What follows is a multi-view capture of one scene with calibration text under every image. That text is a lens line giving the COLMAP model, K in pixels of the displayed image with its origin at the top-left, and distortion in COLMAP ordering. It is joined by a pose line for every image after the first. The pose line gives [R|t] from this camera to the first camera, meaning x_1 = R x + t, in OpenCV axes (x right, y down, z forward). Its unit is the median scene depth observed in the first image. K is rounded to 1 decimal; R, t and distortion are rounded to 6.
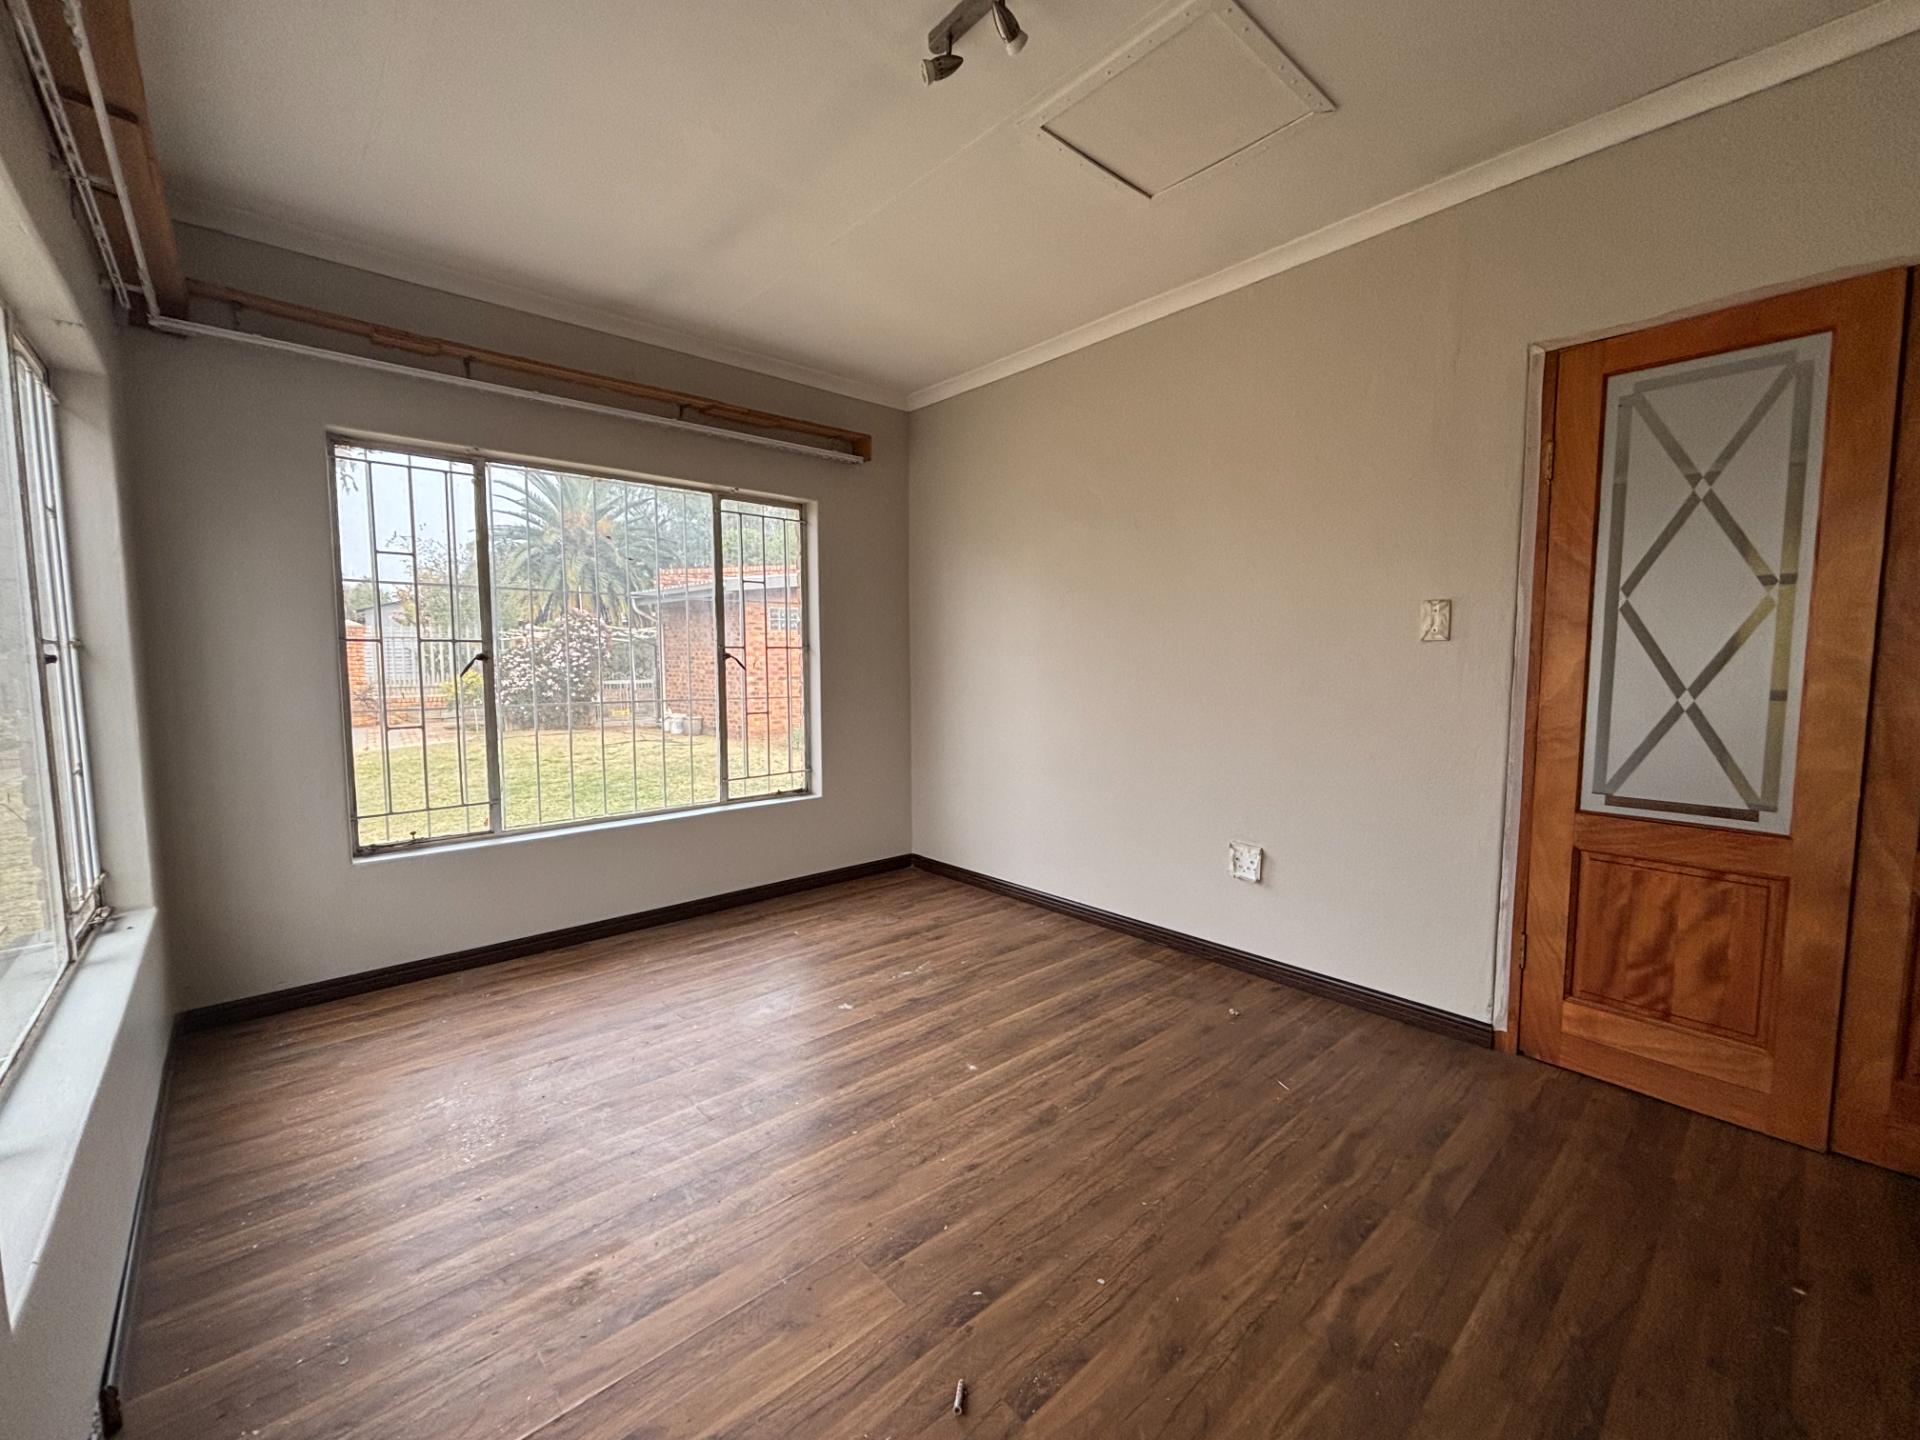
lens RADIAL K [[779.1, 0, 958.3], [0, 779.1, 717.5], [0, 0, 1]] dist [-0.001697, 0.000219]
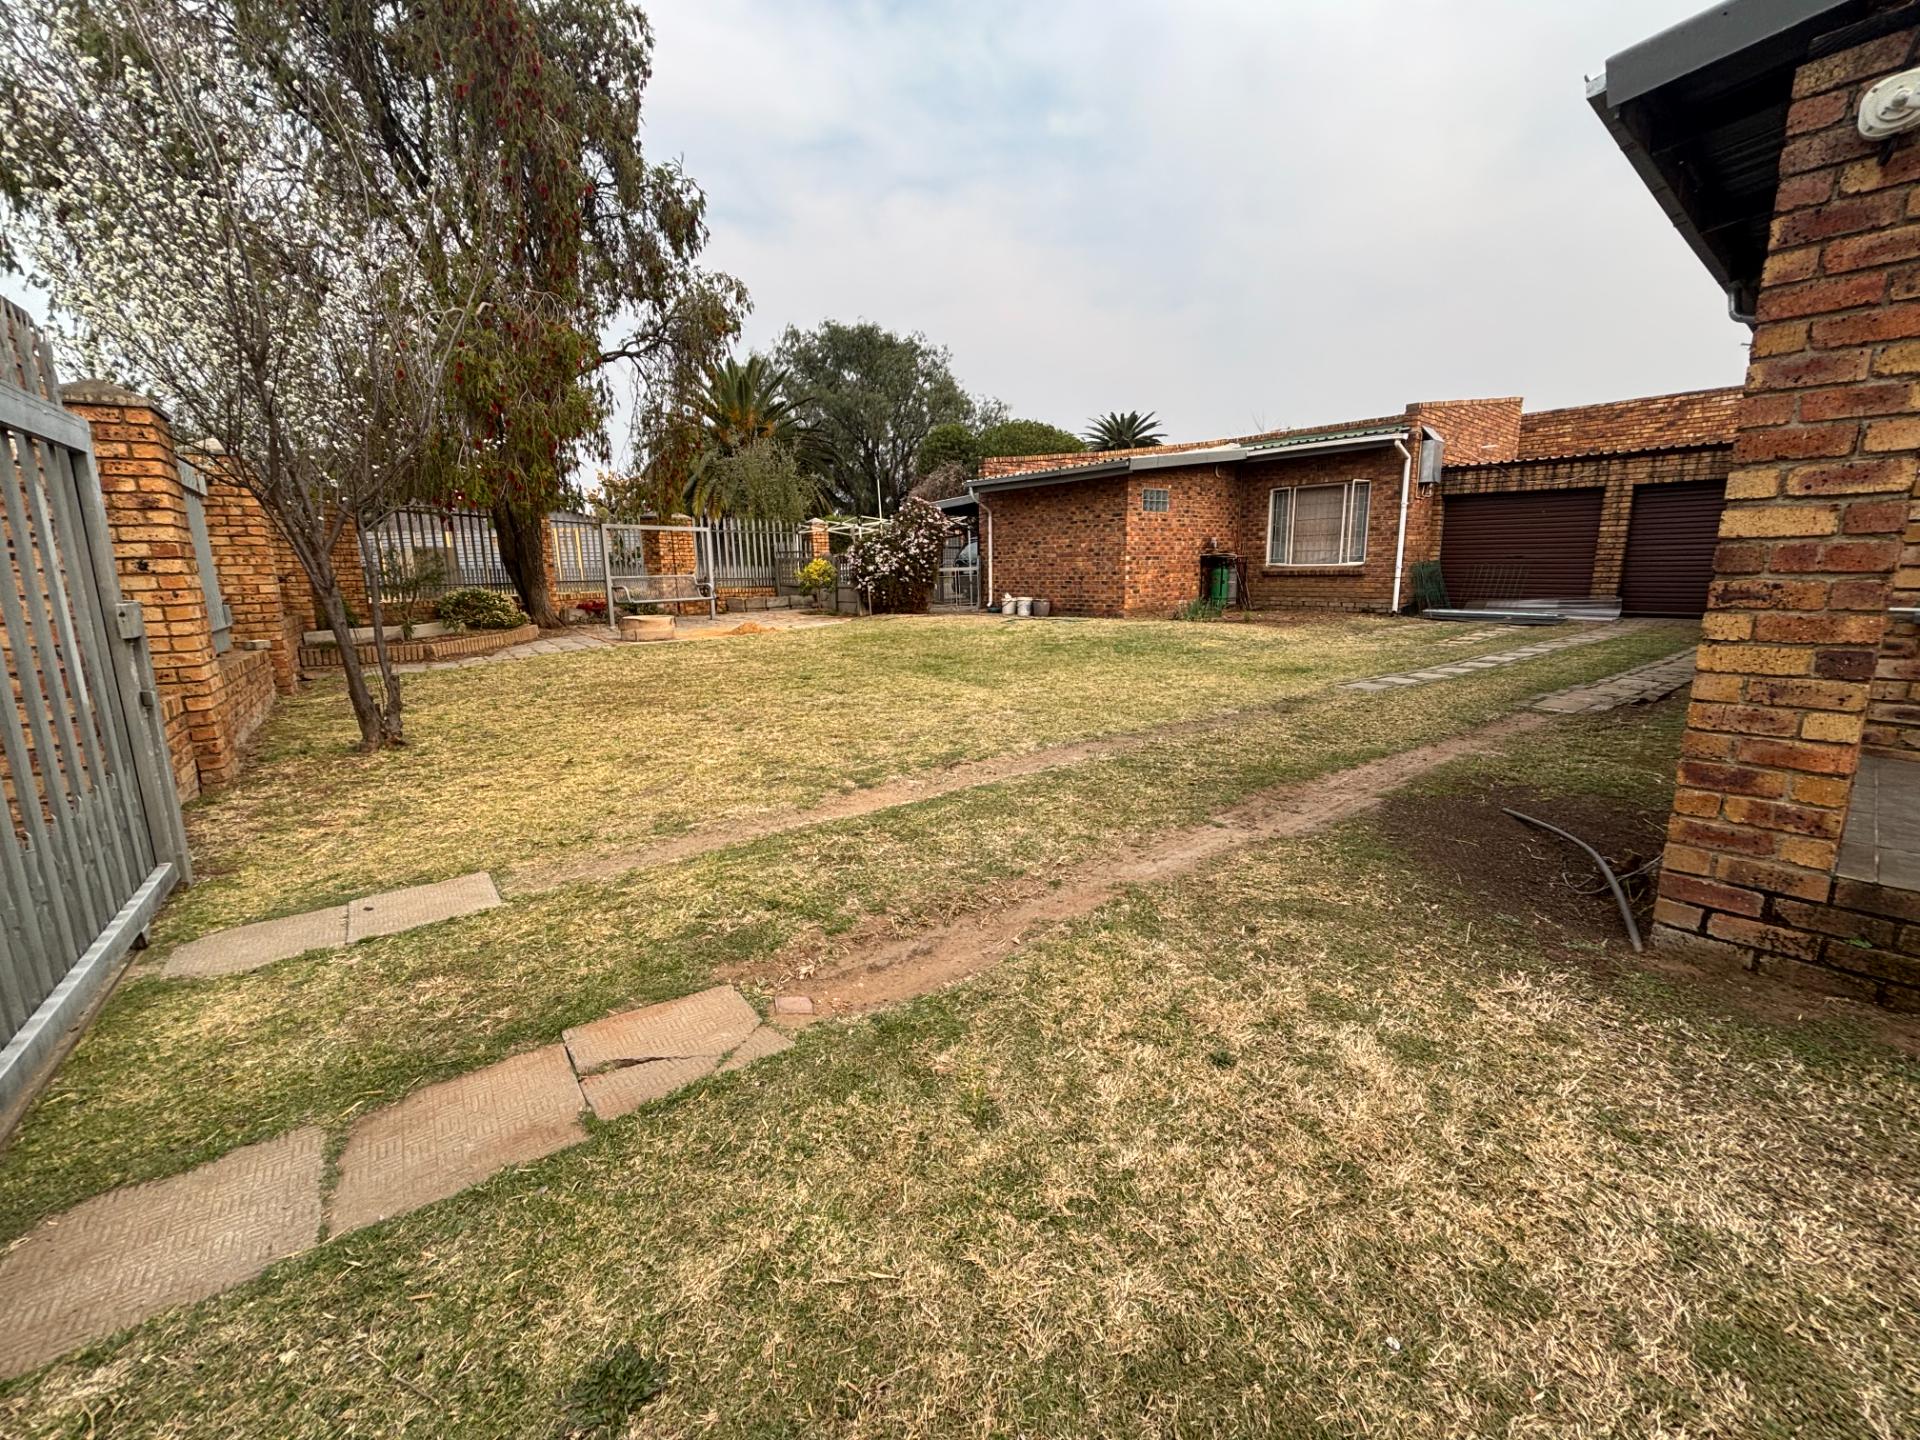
lens RADIAL K [[779.1, 0, 959.6], [0, 779.1, 721.3], [0, 0, 1]] dist [-0.001697, 0.000219]
pose [[0.999102, -0.009096, -0.041370, -0.410177], [0.013595, 0.993860, 0.109809, 0.047015], [0.040117, -0.110273, 0.993091, -0.074796]]
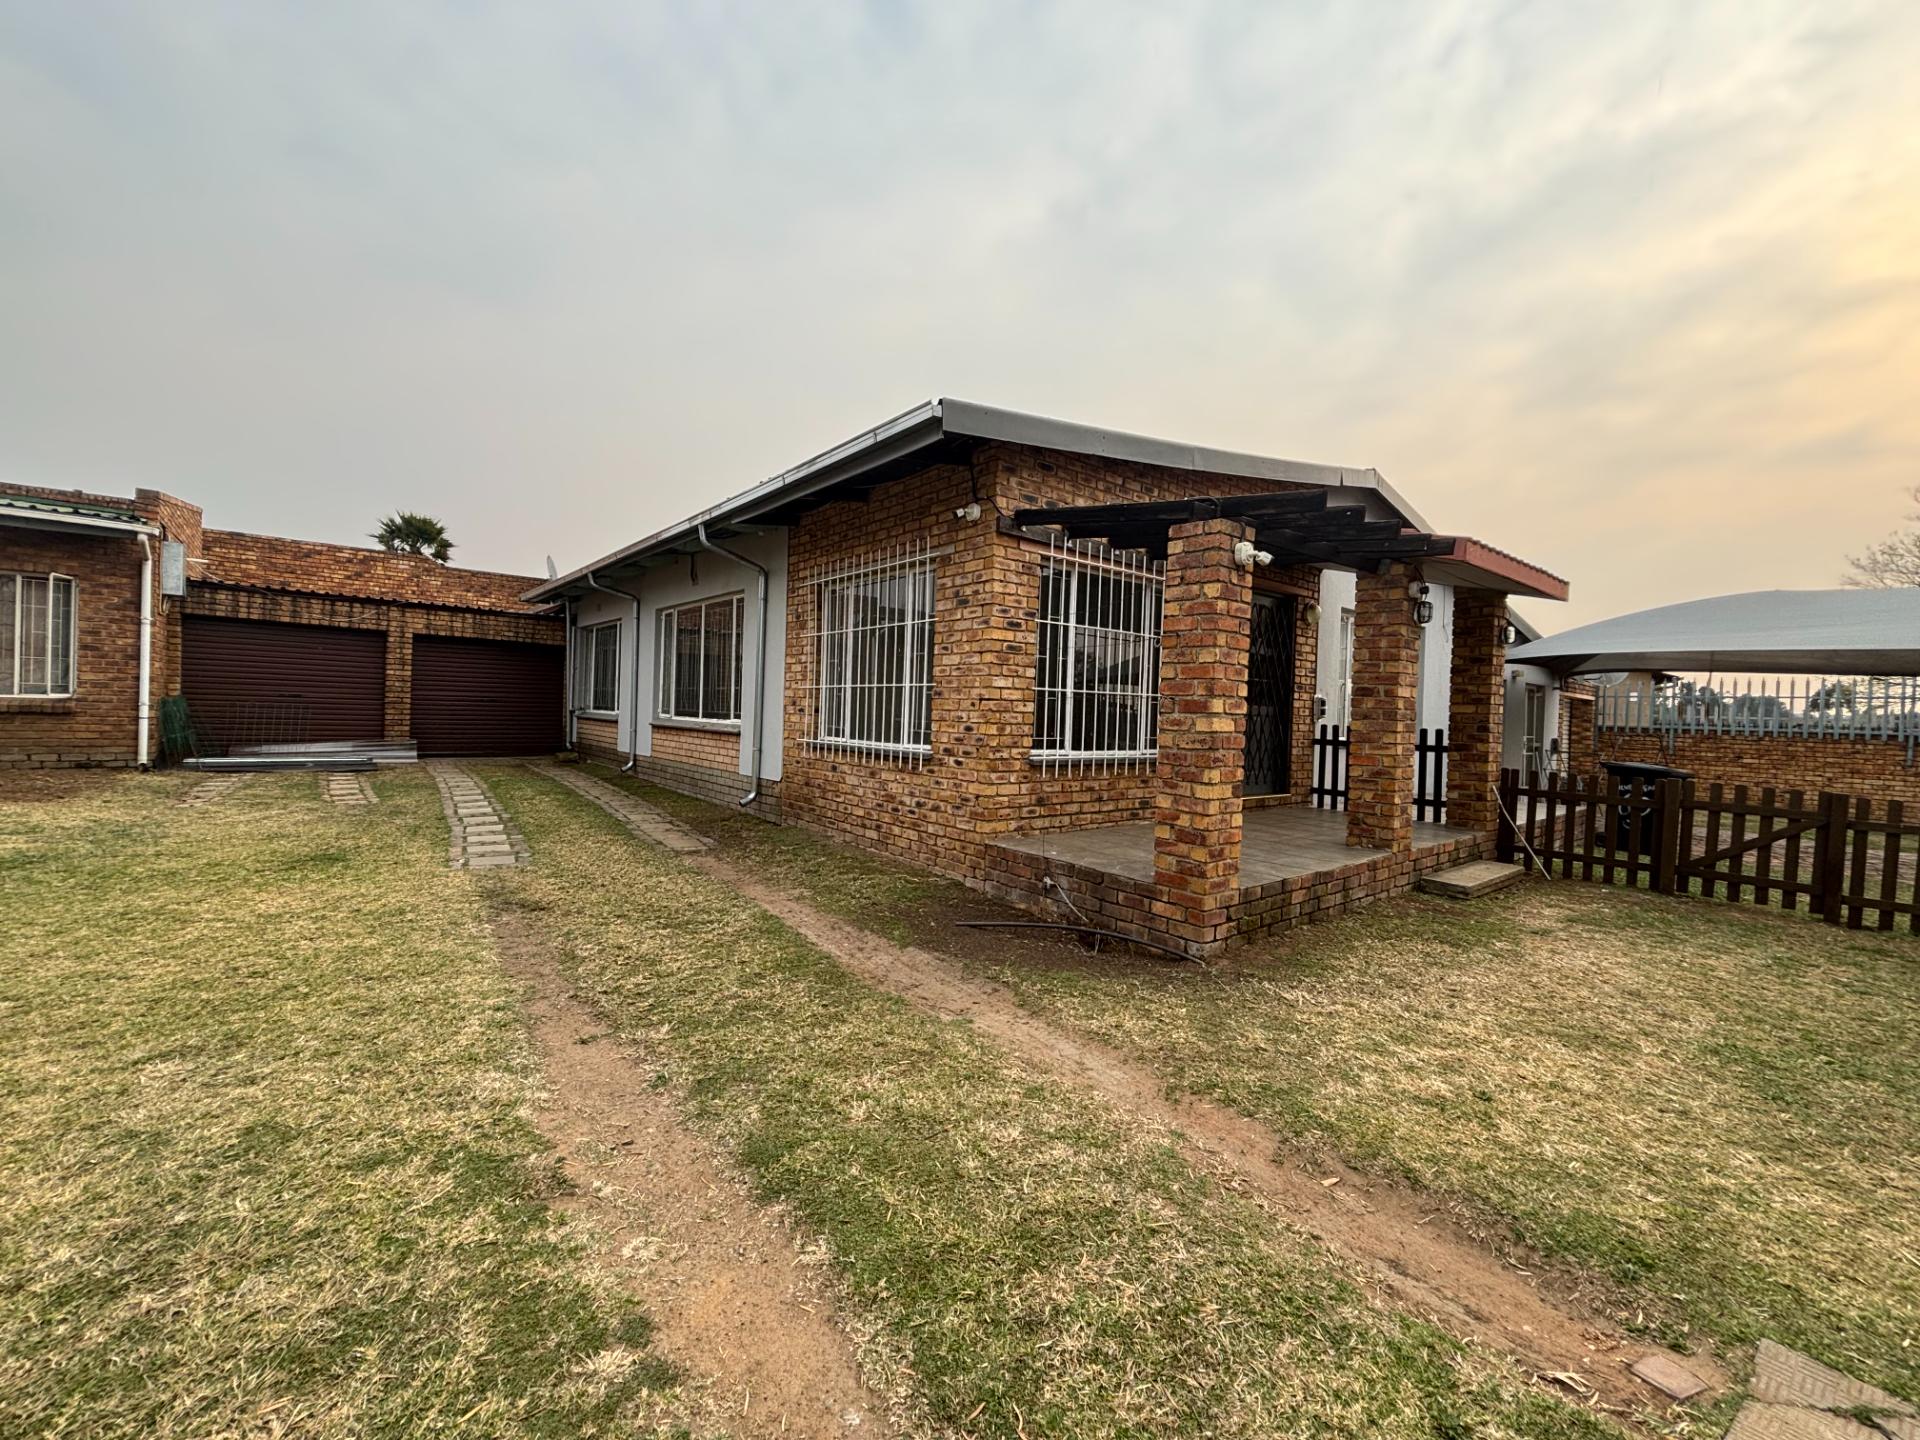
lens RADIAL K [[779.1, 0, 957.5], [0, 779.1, 717.9], [0, 0, 1]] dist [-0.001697, 0.000219]
pose [[0.057495, -0.008981, 0.998305, -0.562746], [0.053585, 0.998546, 0.005898, 0.019174], [-0.996907, 0.053155, 0.057893, 0.156281]]
